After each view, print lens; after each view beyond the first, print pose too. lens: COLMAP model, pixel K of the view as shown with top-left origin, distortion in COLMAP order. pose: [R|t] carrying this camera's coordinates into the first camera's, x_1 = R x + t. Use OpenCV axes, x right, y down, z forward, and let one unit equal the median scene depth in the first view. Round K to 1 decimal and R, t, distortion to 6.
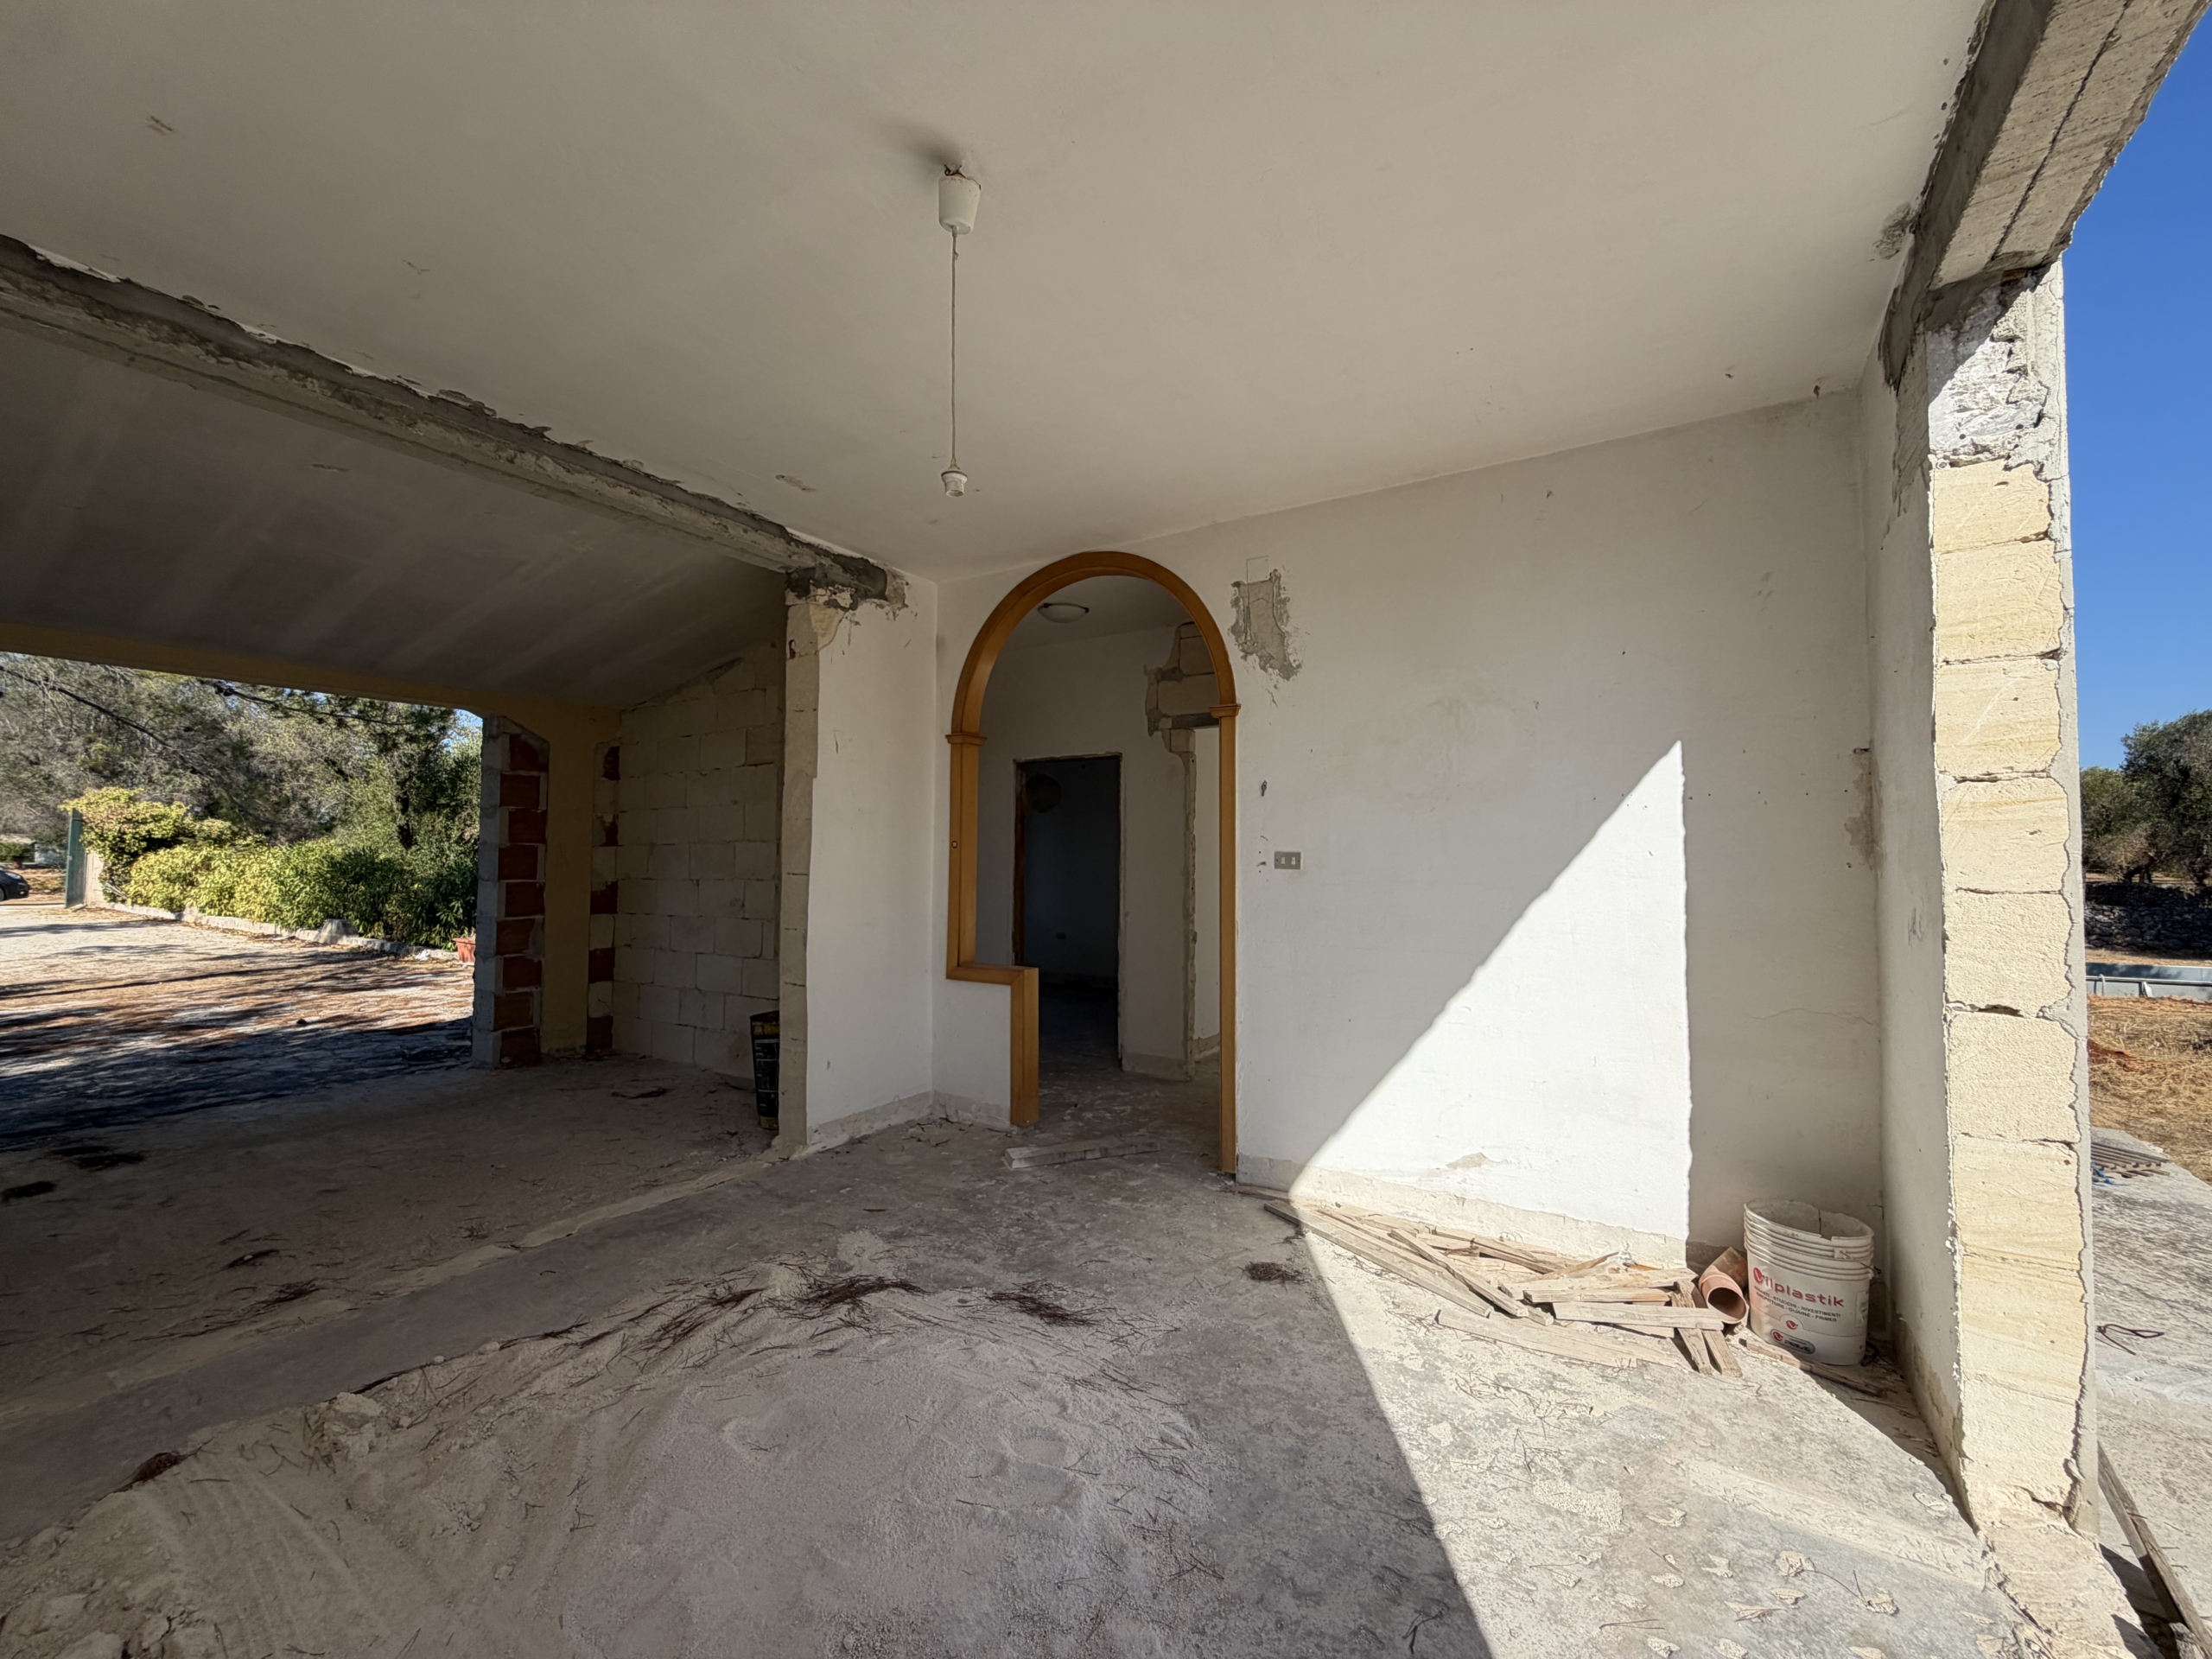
lens RADIAL K [[885.0, 0, 1099.2], [0, 885.0, 827.6], [0, 0, 1]] dist [0.001941, 0.000732]
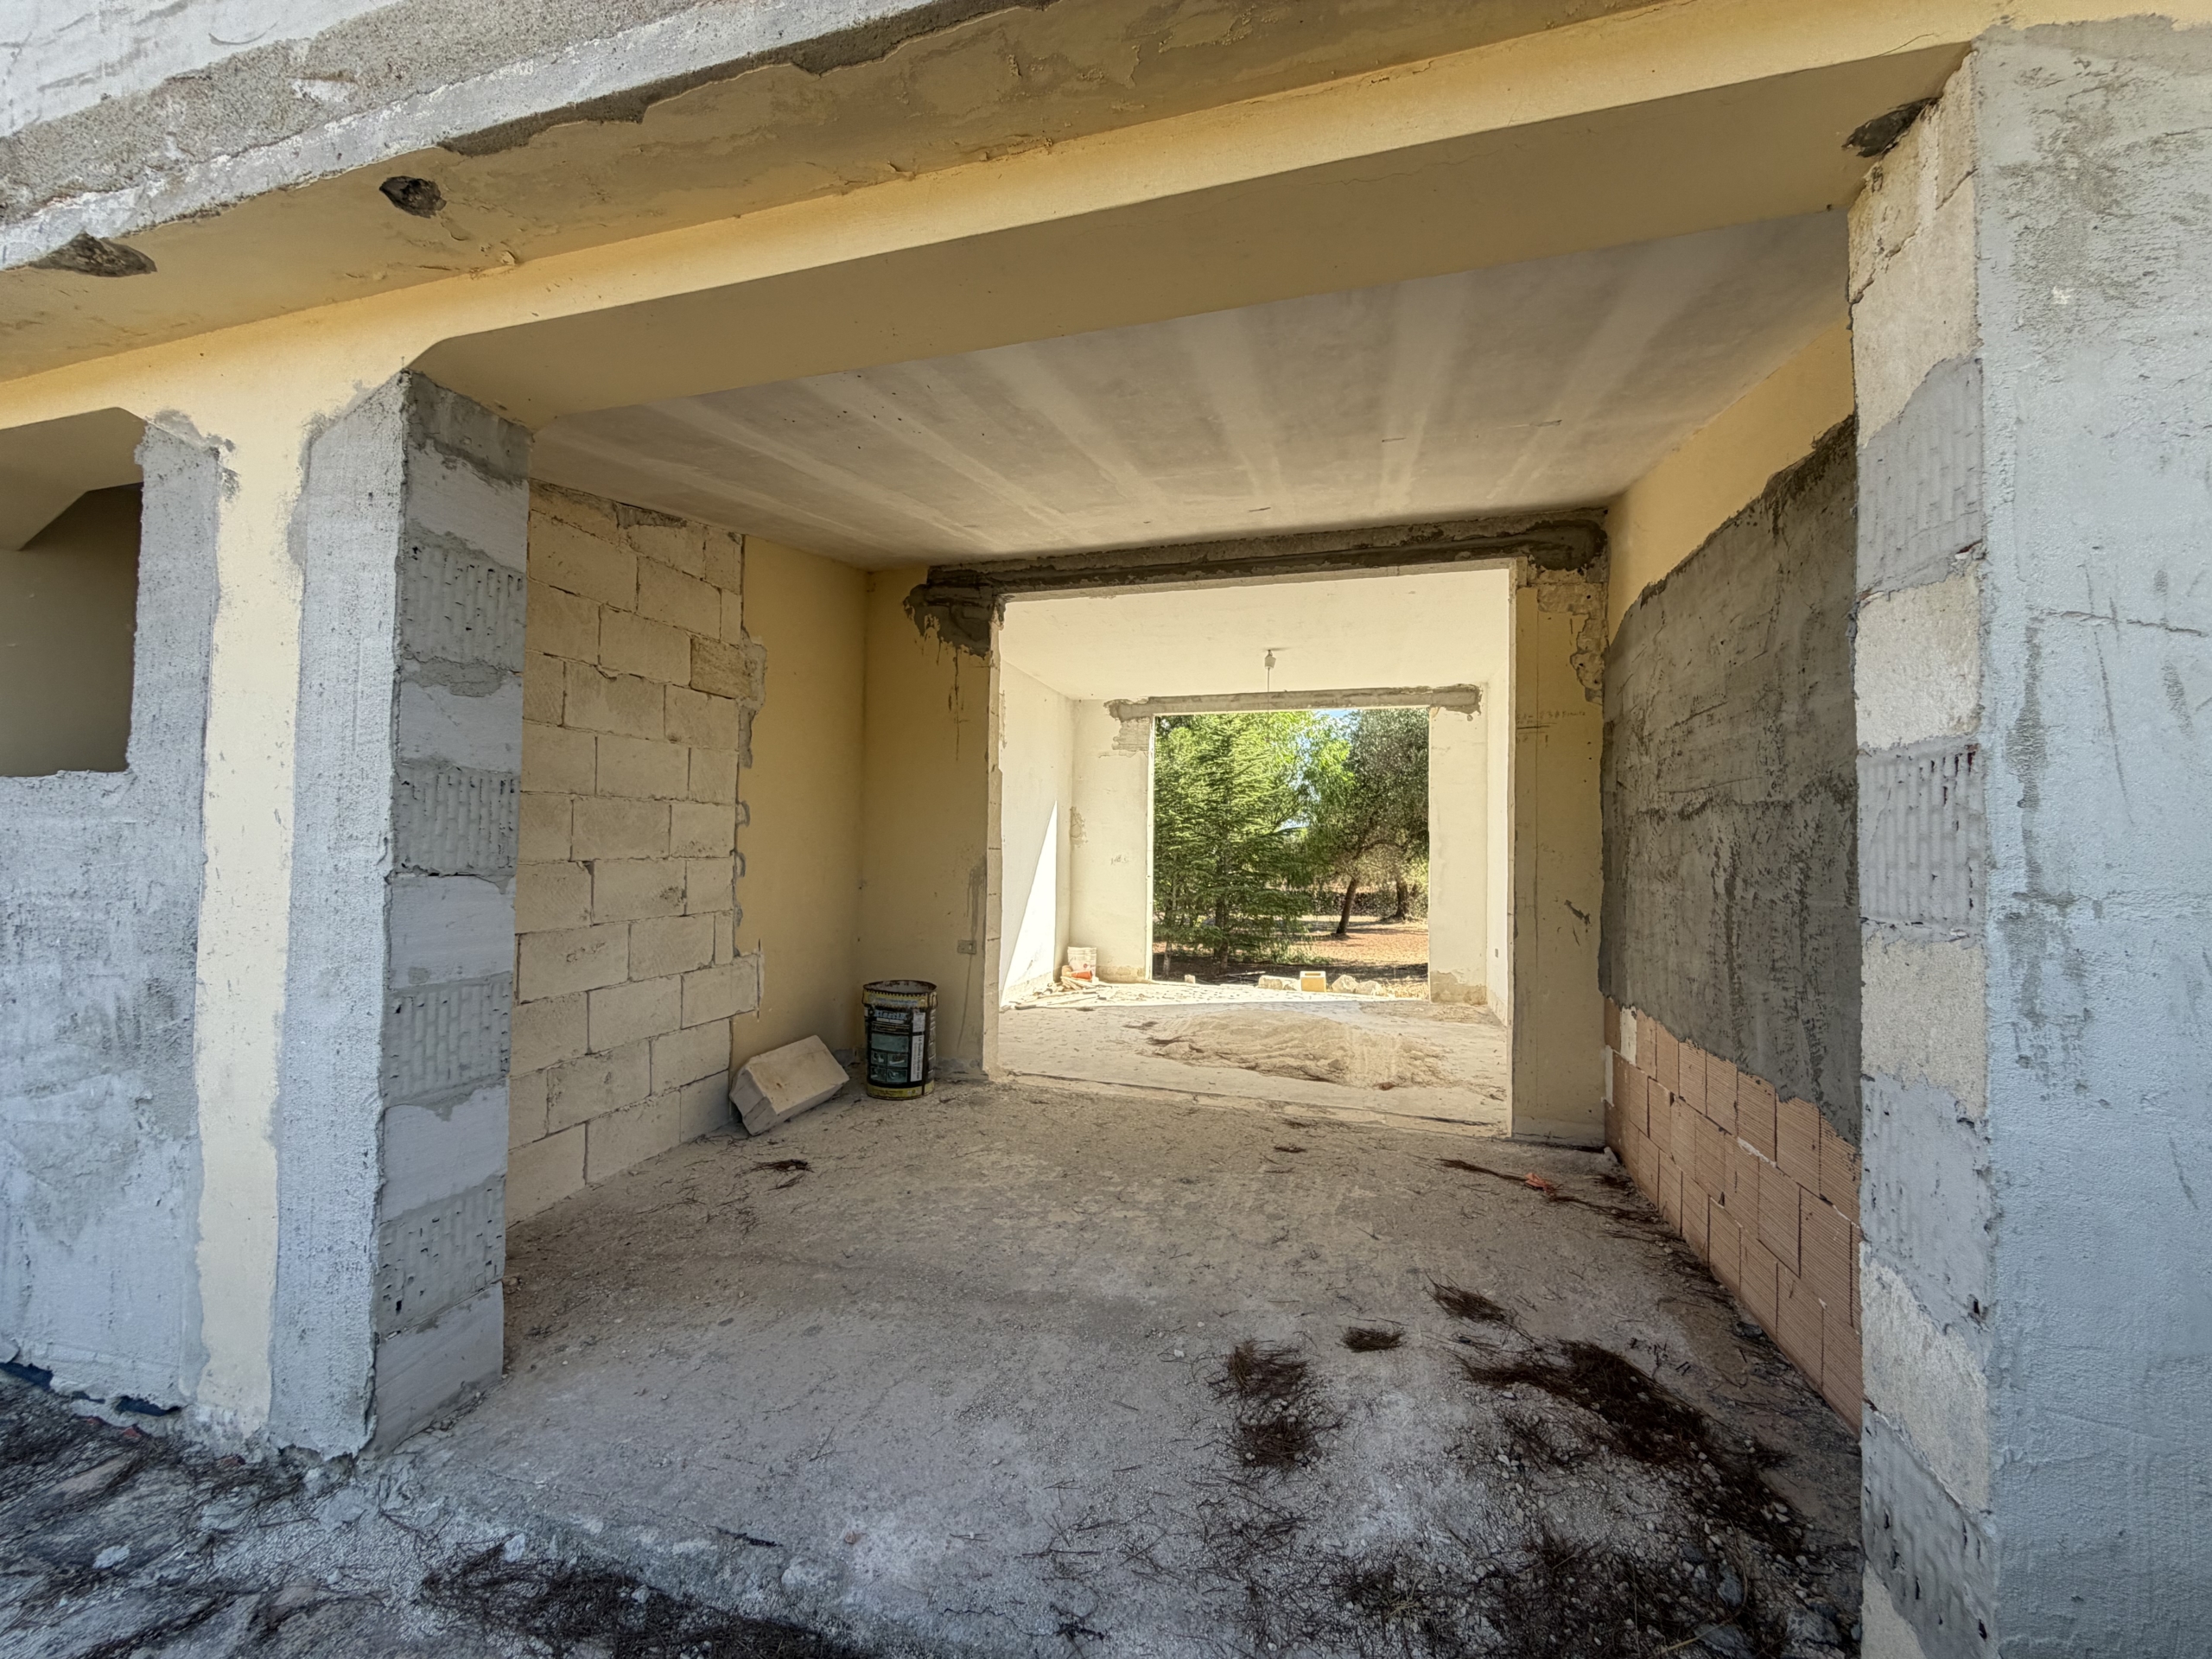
lens RADIAL K [[885.0, 0, 1097.5], [0, 885.0, 824.6], [0, 0, 1]] dist [0.001941, 0.000732]
pose [[-0.293967, 0.018498, 0.955636, -1.760358], [-0.049889, 0.998153, -0.034667, 0.063733], [-0.954513, -0.057867, -0.292502, 1.395348]]
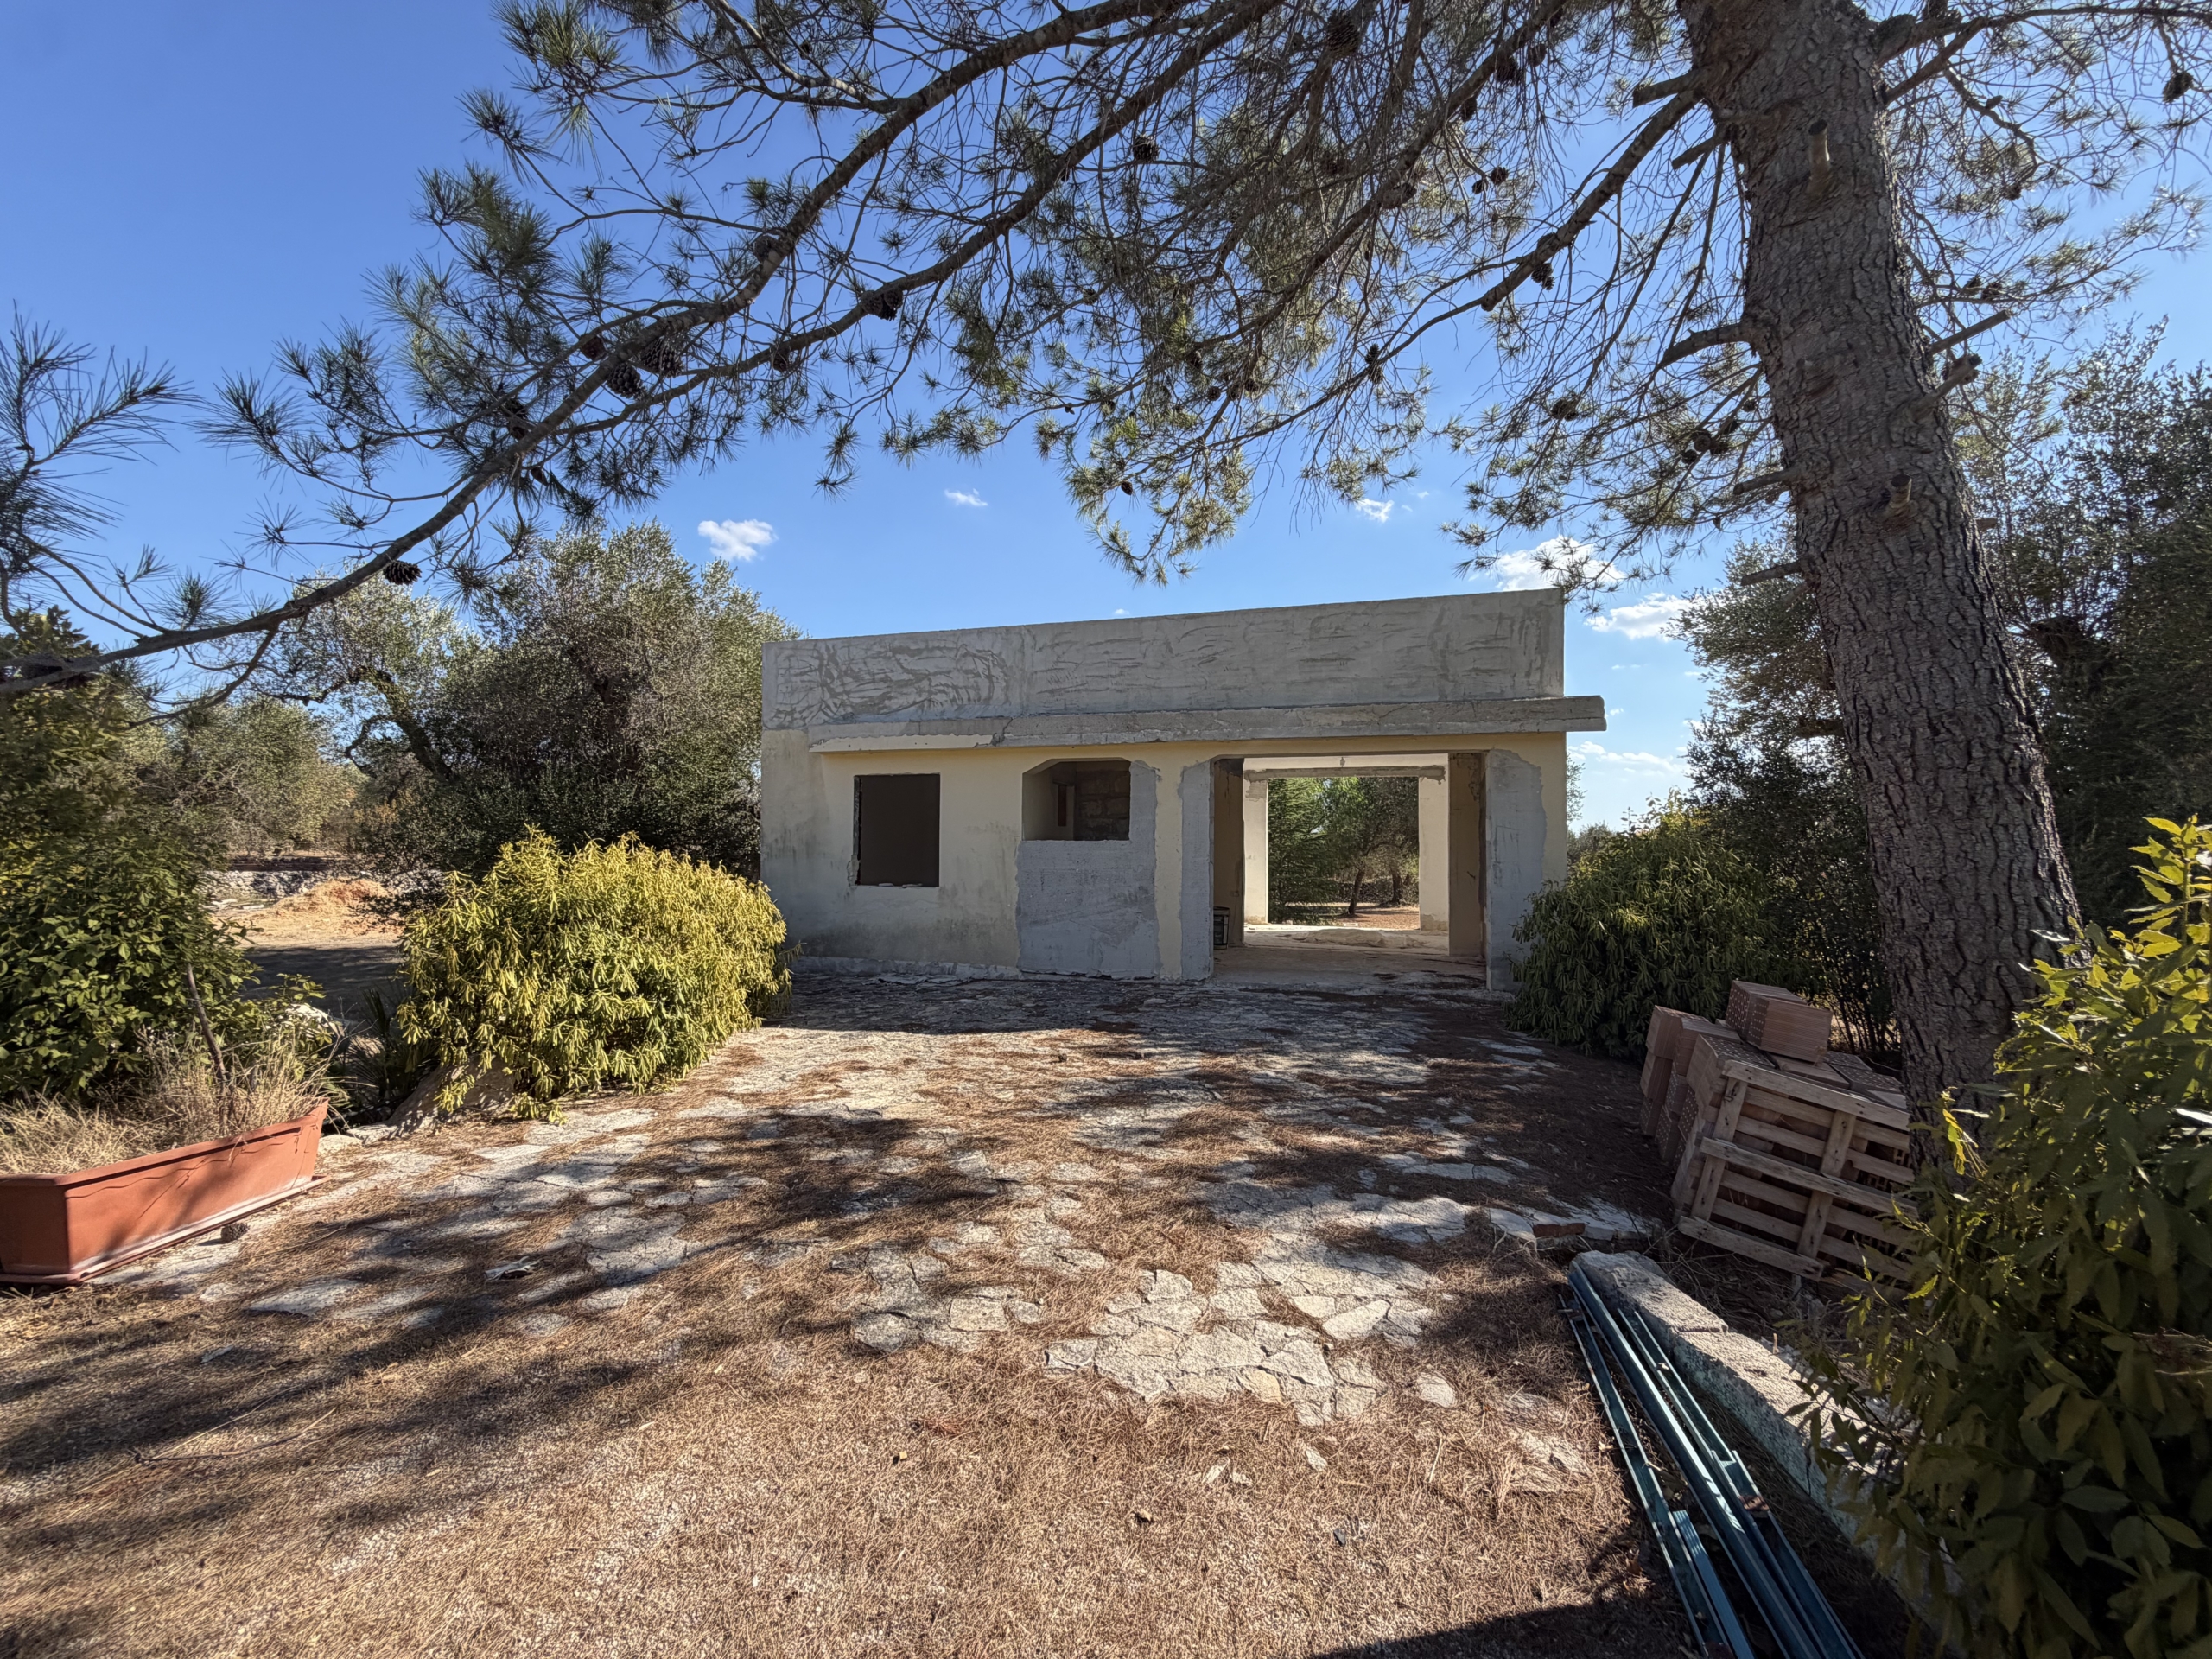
lens RADIAL K [[885.0, 0, 1099.3], [0, 885.0, 824.8], [0, 0, 1]] dist [0.001941, 0.000732]
pose [[-0.305621, 0.018839, 0.951967, -3.052938], [-0.042001, 0.998564, -0.033245, 0.078963], [-0.951227, -0.050144, -0.304391, 2.394988]]
